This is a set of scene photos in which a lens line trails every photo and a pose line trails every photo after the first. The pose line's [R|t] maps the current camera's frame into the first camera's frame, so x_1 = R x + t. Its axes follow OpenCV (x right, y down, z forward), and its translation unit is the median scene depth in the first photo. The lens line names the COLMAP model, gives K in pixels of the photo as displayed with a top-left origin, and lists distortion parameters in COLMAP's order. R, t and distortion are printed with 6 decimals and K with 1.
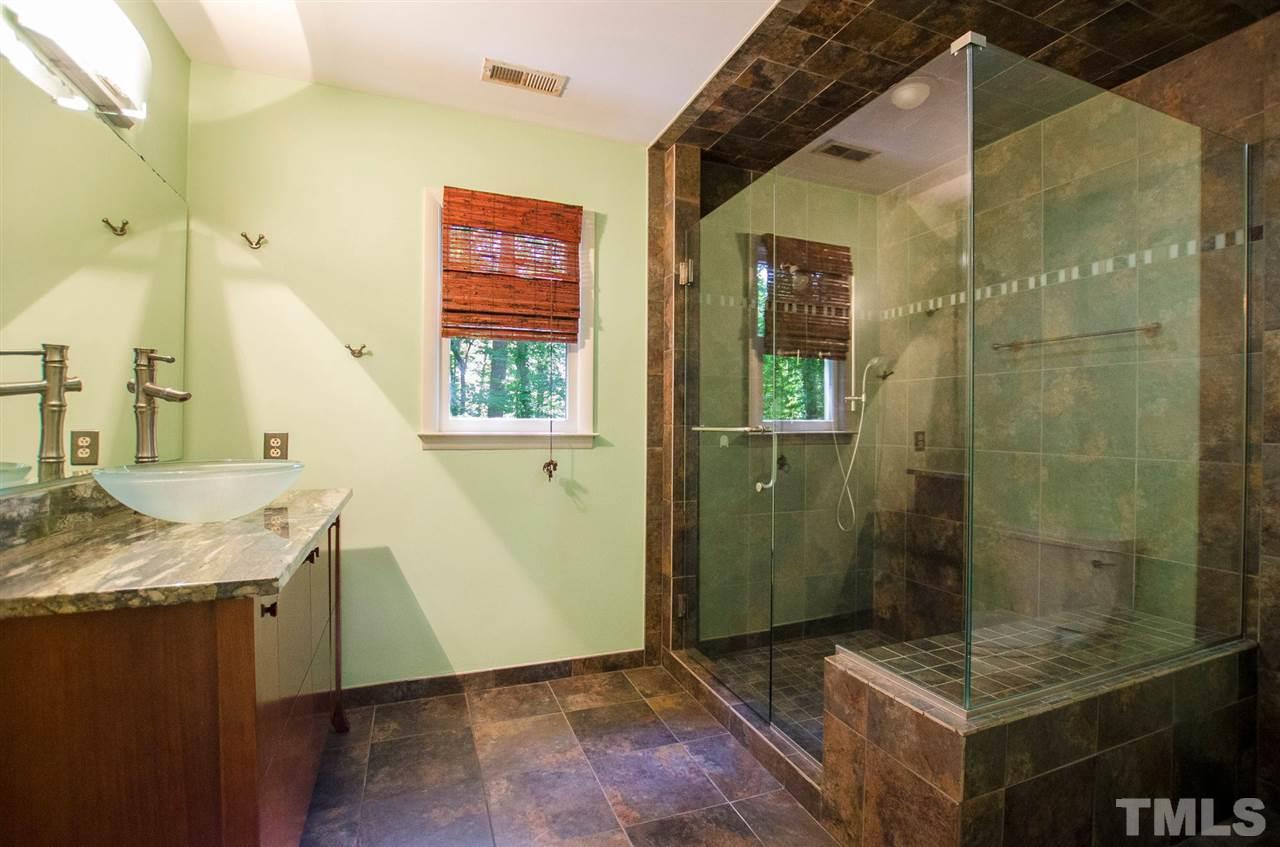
lens RADIAL K [[563.4, 0, 644.4], [0, 563.4, 424.9], [0, 0, 1]] dist [-0.037576, 0.007844]
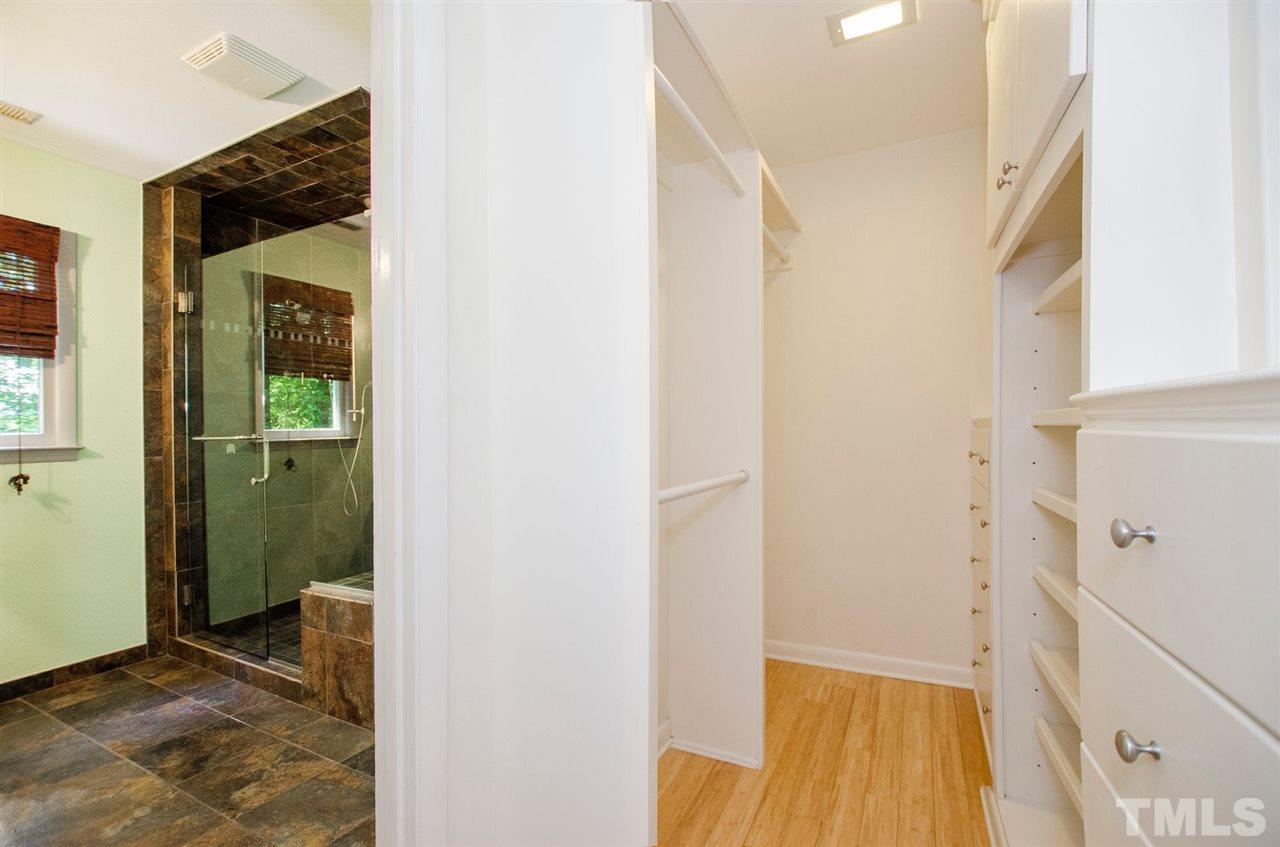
lens RADIAL K [[563.4, 0, 644.4], [0, 563.4, 424.9], [0, 0, 1]] dist [-0.037576, 0.007844]
pose [[0.745727, -0.015375, 0.666074, 0.020496], [0.023945, 0.999706, -0.003731, 0.004826], [-0.665821, 0.018731, 0.745876, -0.449376]]
